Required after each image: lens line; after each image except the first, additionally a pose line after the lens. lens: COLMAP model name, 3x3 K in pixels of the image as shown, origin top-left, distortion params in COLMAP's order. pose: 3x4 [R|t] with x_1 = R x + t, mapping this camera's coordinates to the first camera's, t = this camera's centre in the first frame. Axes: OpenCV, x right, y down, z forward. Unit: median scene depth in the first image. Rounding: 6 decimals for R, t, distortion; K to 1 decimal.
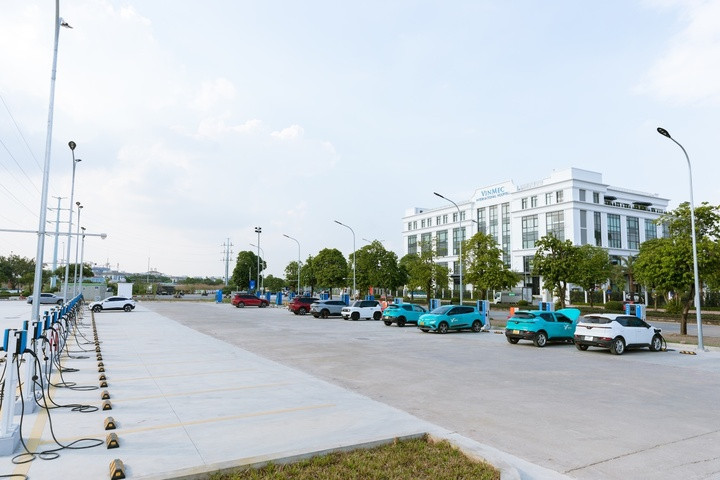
lens RADIAL K [[499.4, 0, 360.0], [0, 499.4, 240.0], [0, 0, 1]] dist [-0.002849, -0.000508]
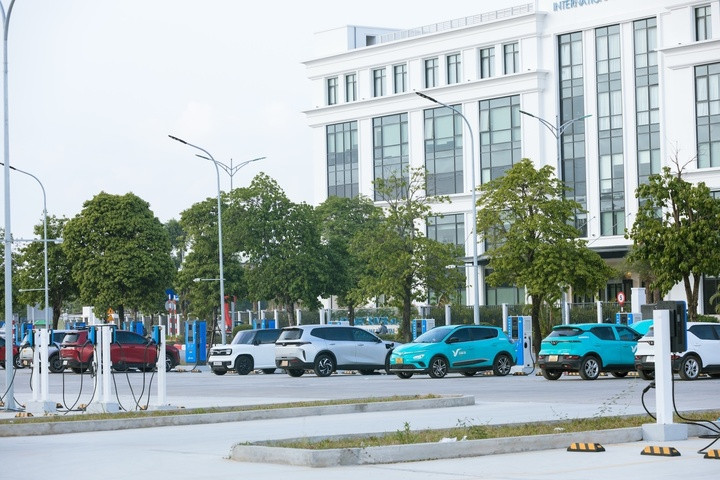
lens RADIAL K [[2079.5, 0, 360.0], [0, 2079.5, 240.0], [0, 0, 1]] dist [-0.064911, -0.025770]
pose [[0.992515, -0.027063, 0.119085, -0.066927], [0.019783, 0.997887, 0.061891, -0.037096], [-0.120508, -0.059072, 0.990953, -0.446347]]
